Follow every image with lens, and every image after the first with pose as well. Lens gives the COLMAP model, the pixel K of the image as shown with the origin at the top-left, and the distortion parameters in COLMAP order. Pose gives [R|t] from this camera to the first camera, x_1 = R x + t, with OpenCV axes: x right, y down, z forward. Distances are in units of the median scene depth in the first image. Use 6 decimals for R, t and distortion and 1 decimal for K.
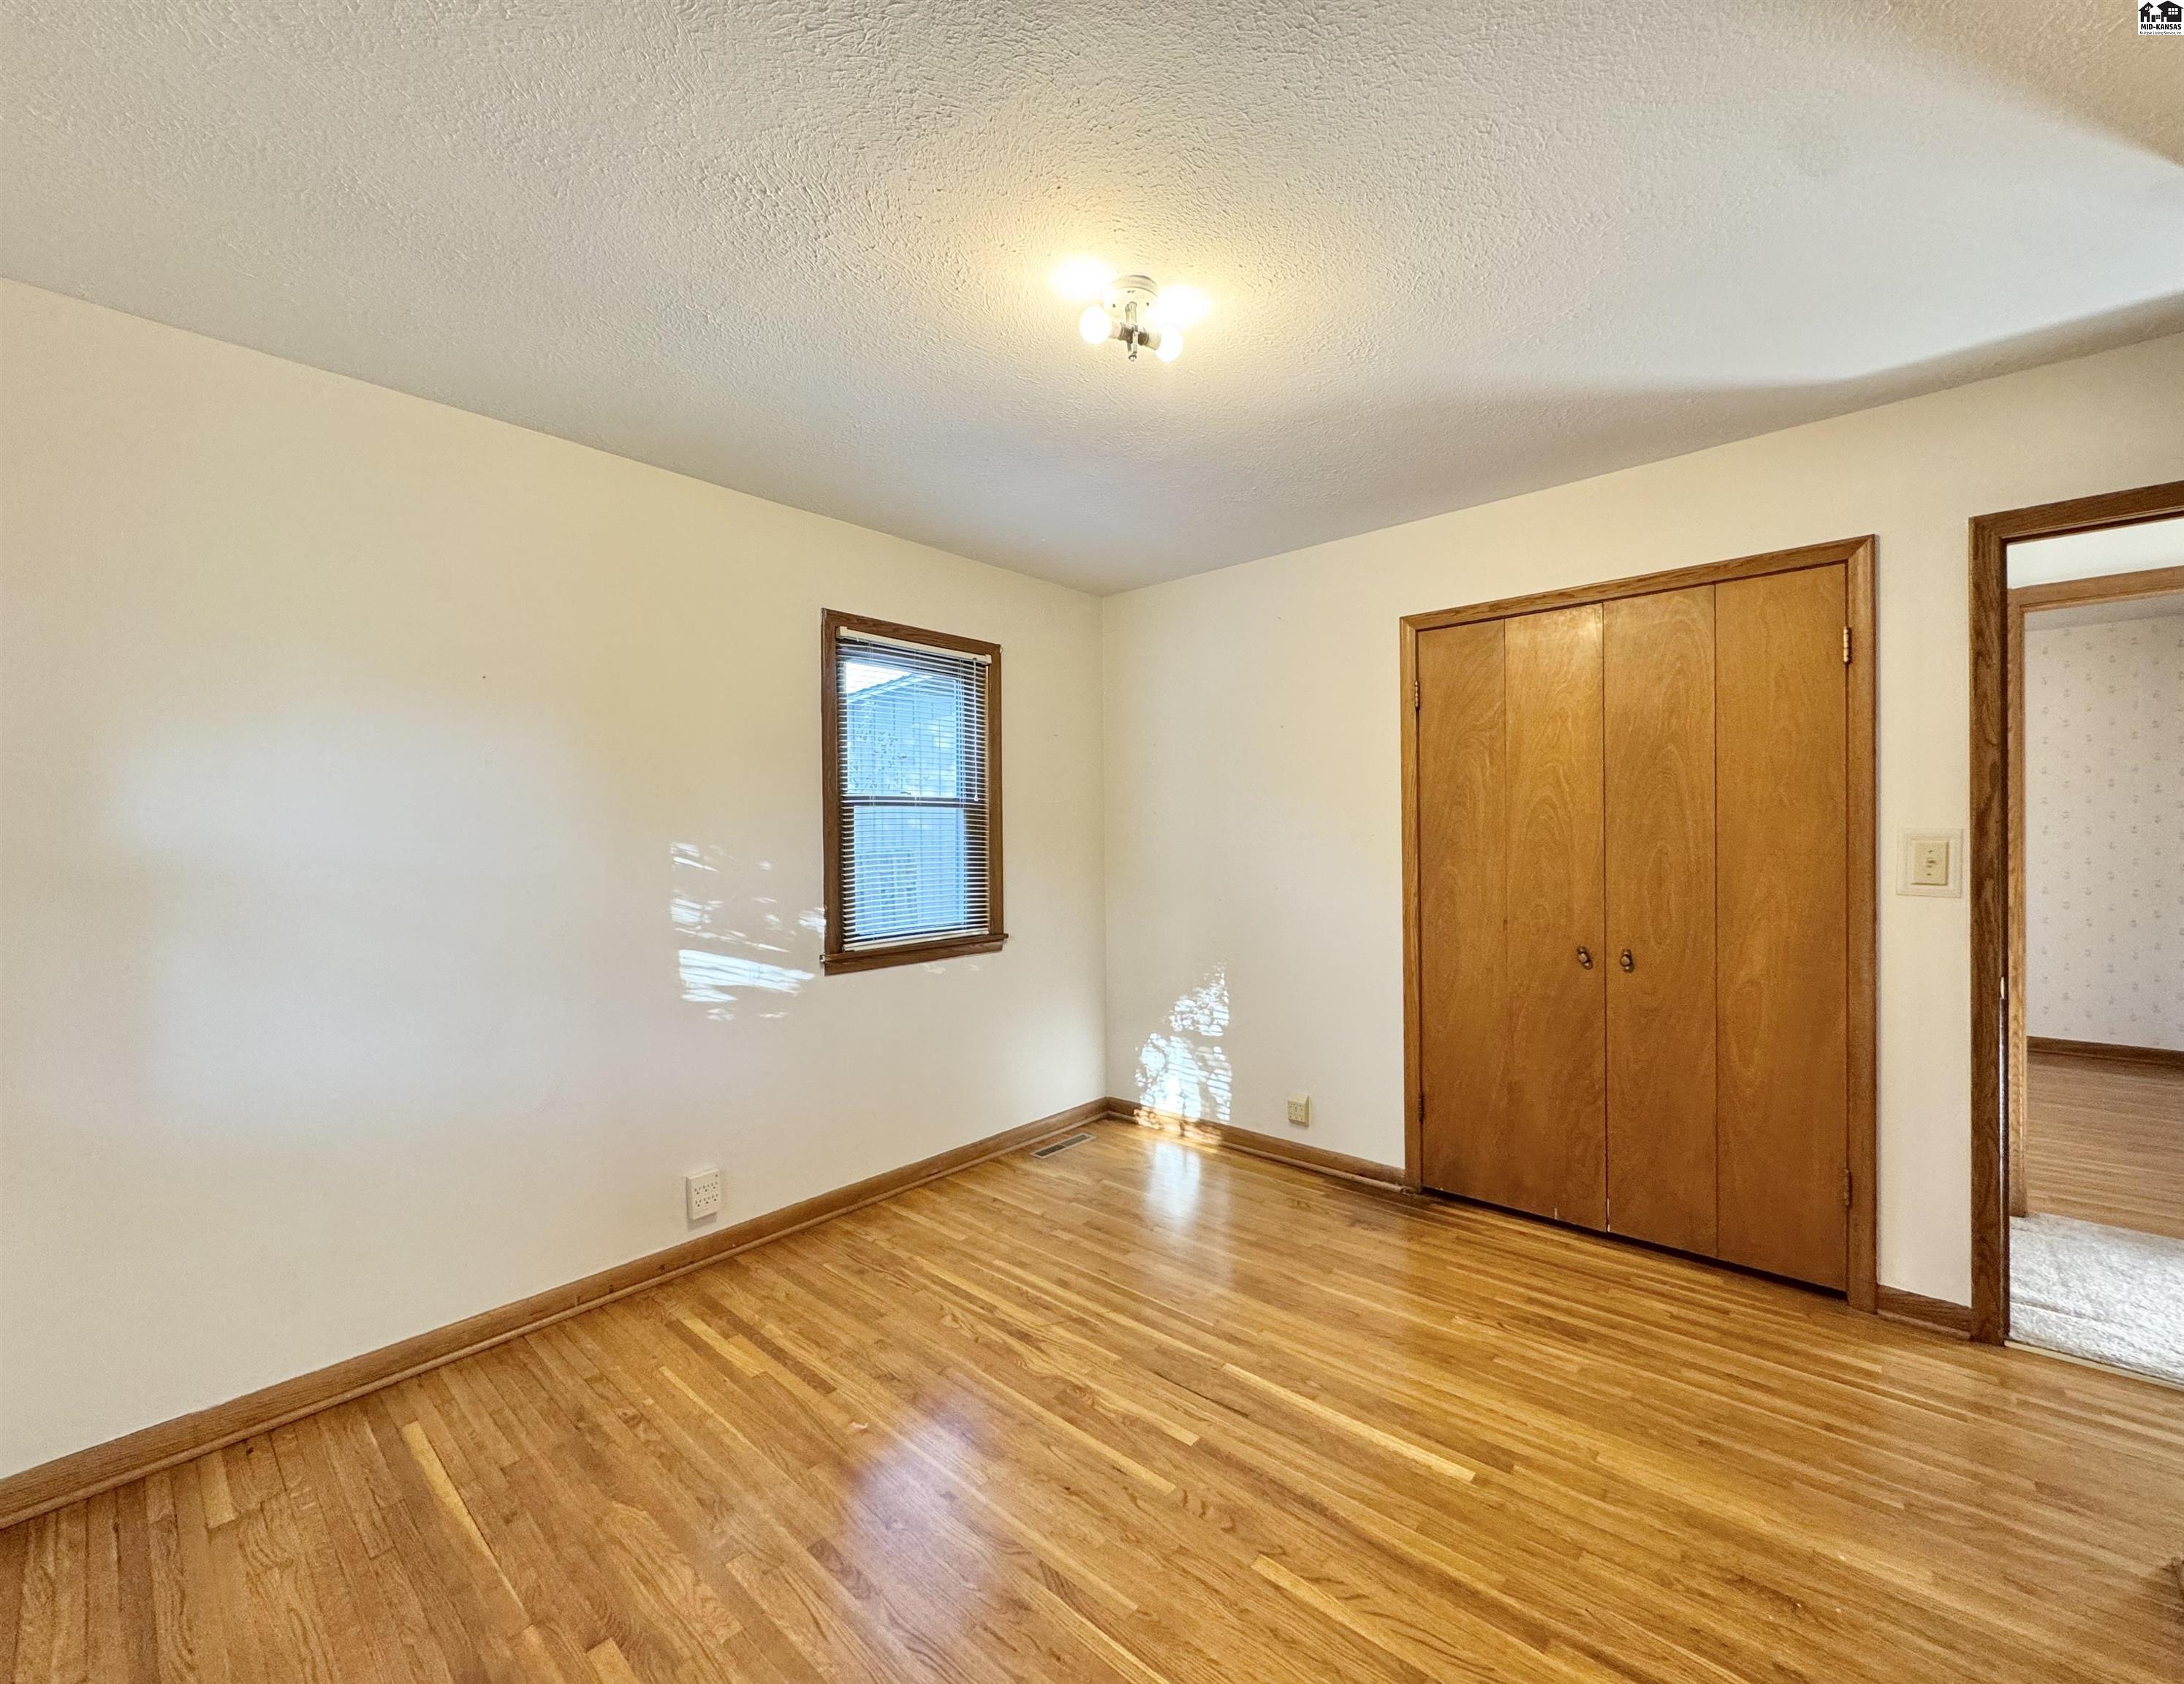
lens RADIAL K [[914.8, 0, 1092.0], [0, 914.8, 842.0], [0, 0, 1]] dist [0.001545, 0.000141]
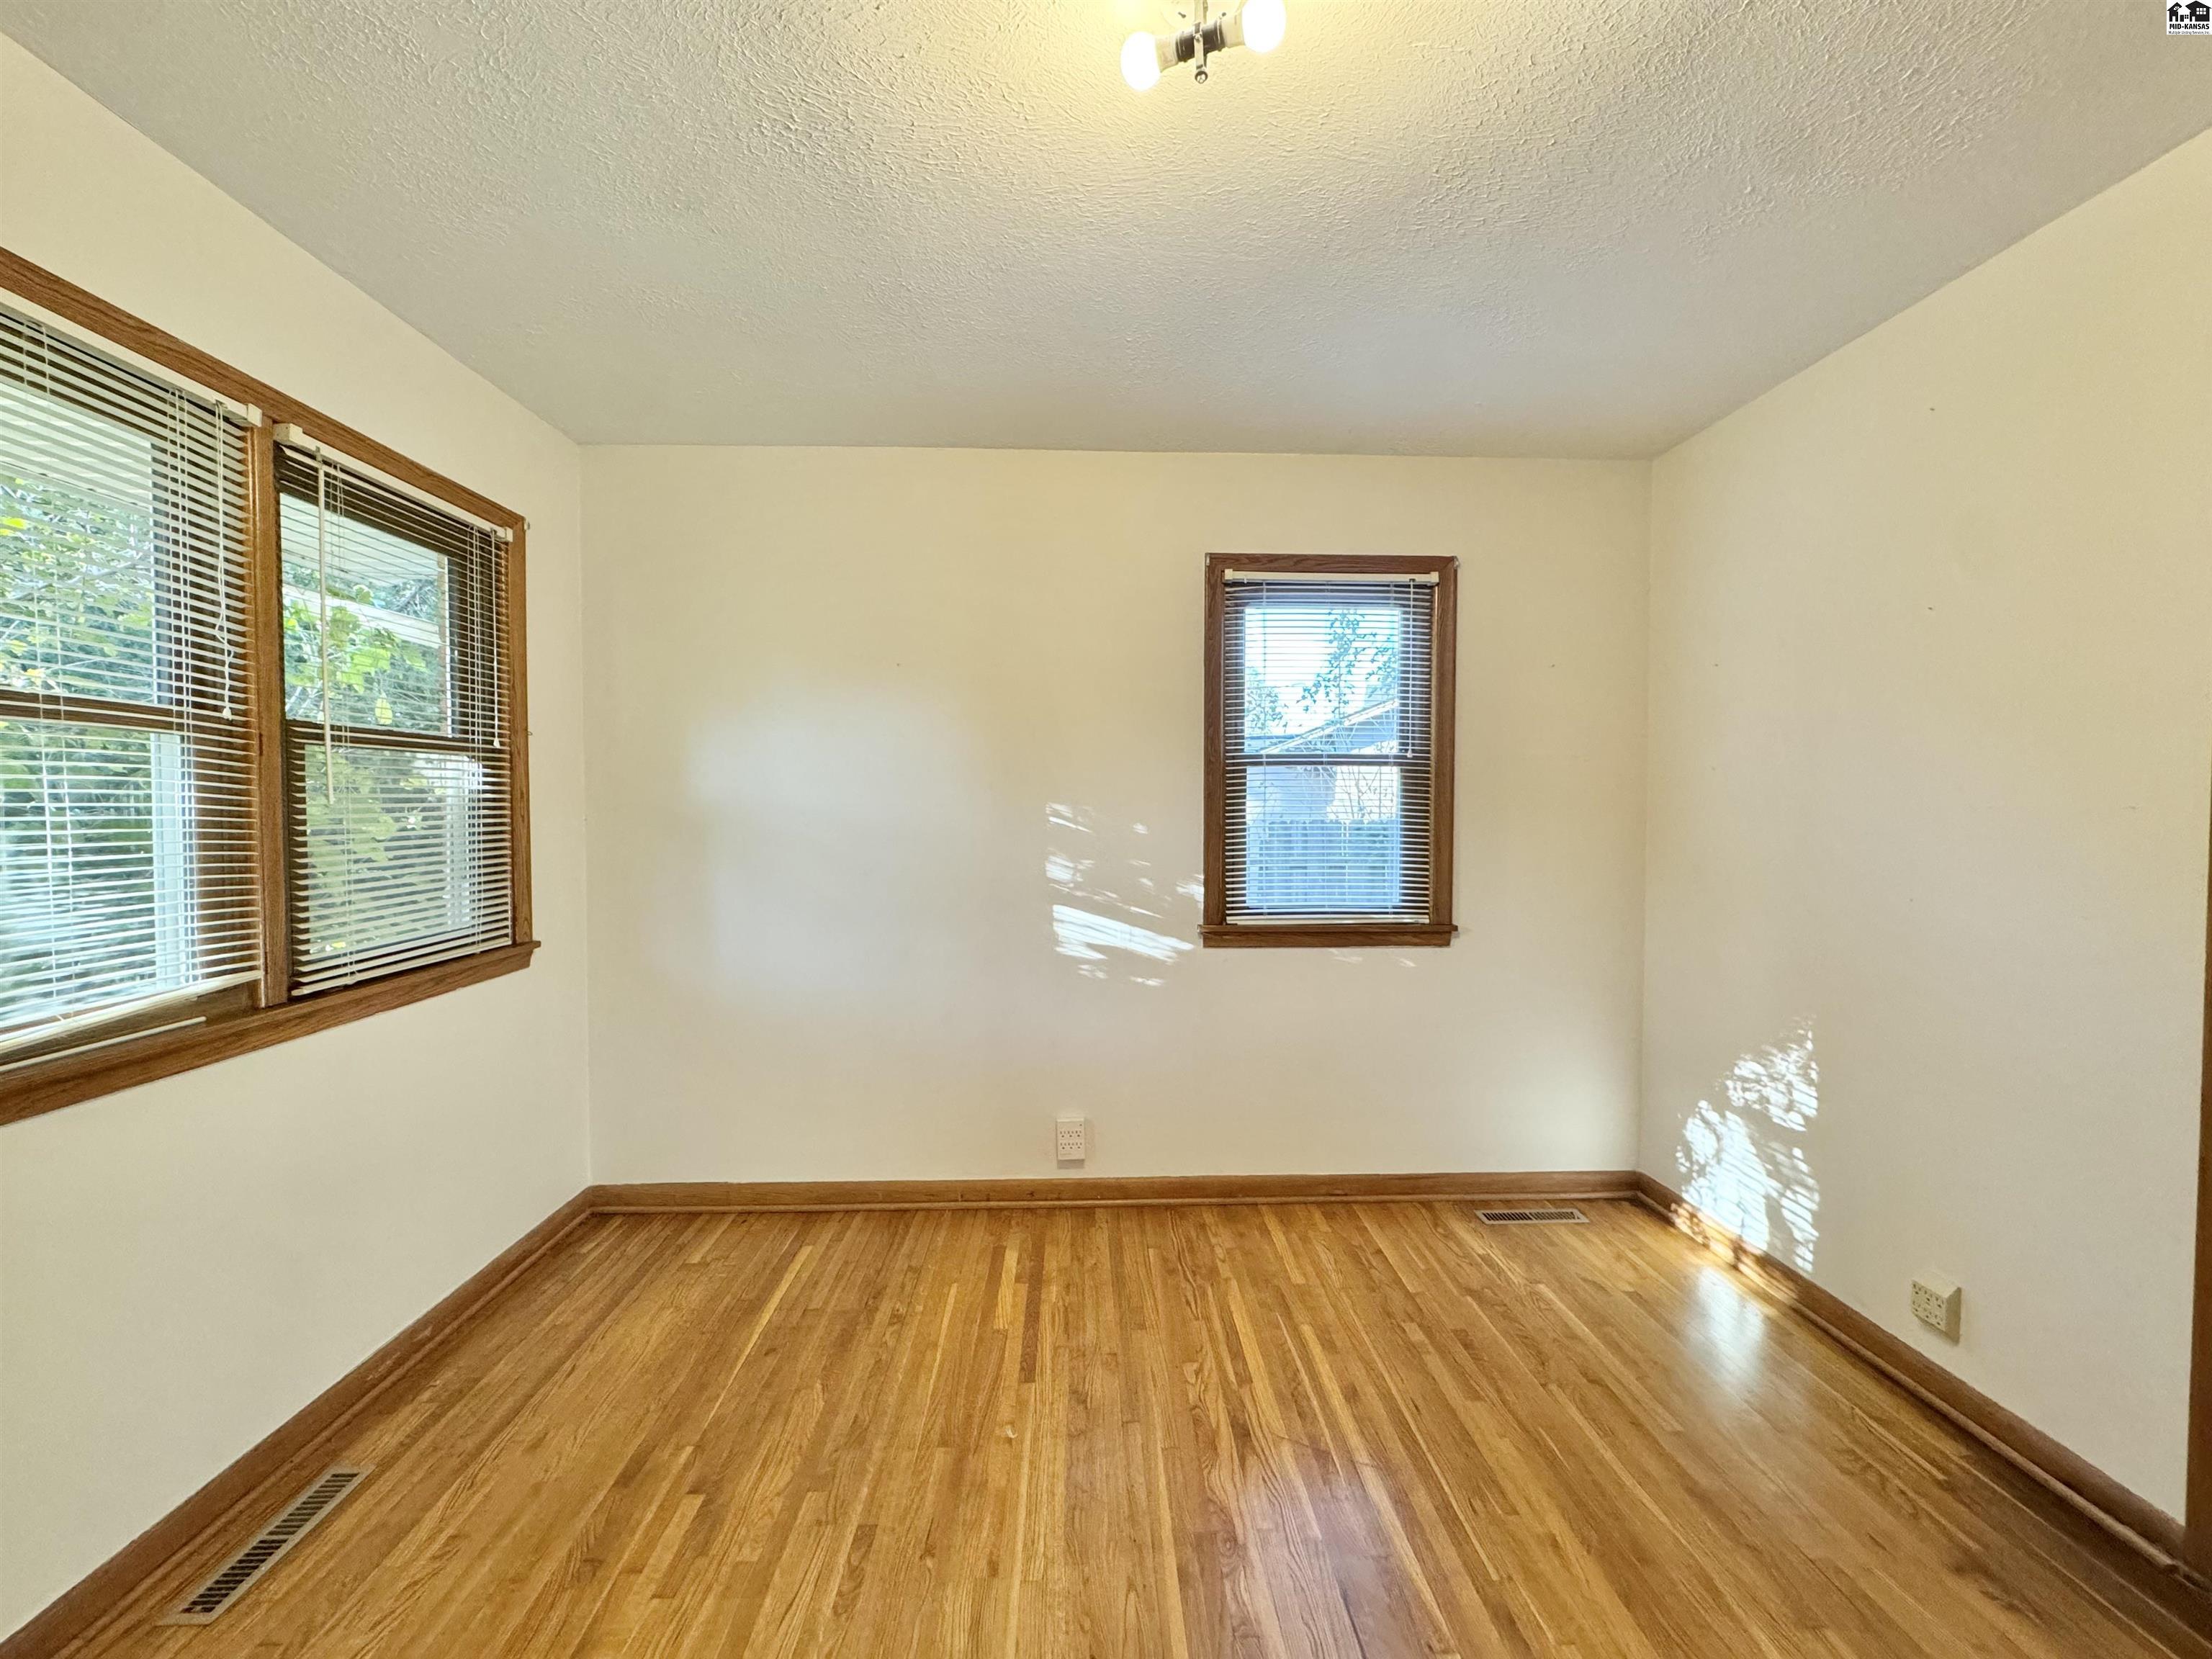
lens RADIAL K [[877.9, 0, 1106.0], [0, 877.9, 829.5], [0, 0, 1]] dist [0.000485, -0.000044]
pose [[0.680994, 0.034740, -0.731464, 0.283557], [-0.015025, 0.999327, 0.033474, -0.003619], [0.732135, -0.011805, 0.681058, 0.300815]]
